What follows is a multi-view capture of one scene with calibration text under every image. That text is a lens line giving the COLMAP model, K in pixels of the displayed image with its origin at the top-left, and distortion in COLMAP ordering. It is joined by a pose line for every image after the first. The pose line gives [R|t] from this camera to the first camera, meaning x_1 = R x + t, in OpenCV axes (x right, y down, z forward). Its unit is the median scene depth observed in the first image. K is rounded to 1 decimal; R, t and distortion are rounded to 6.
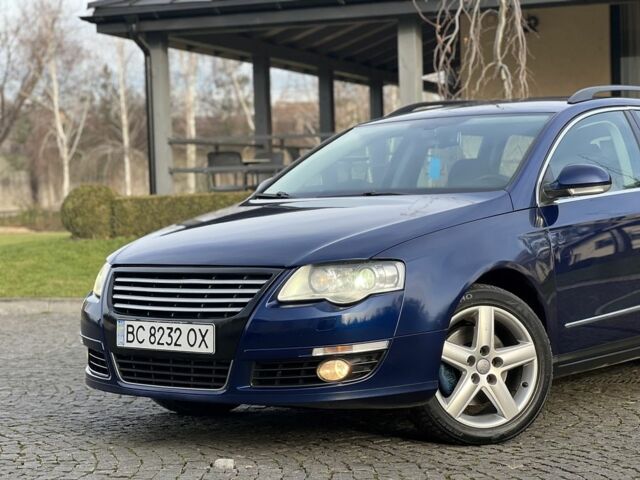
lens RADIAL K [[1427.6, 0, 318.0], [0, 1427.6, 225.6], [0, 0, 1]] dist [0.133628, 1.121273]
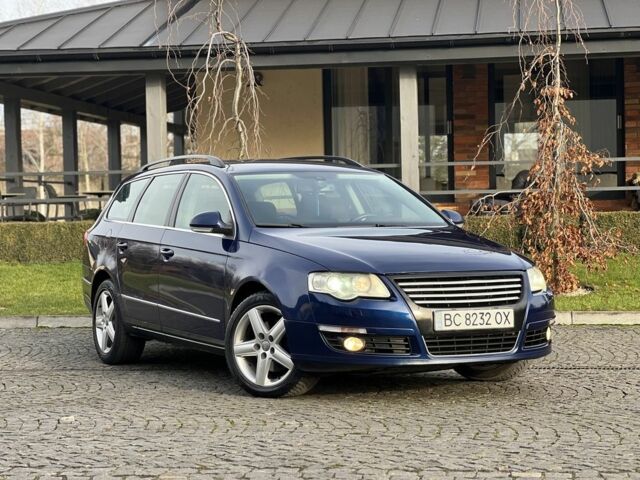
lens RADIAL K [[1427.6, 0, 318.0], [0, 1427.6, 225.6], [0, 0, 1]] dist [0.133628, 1.121273]
pose [[0.980039, 0.006703, 0.198693, -0.090194], [-0.002722, 0.999790, -0.020305, 0.002272], [-0.198787, 0.019359, 0.979852, -0.381337]]
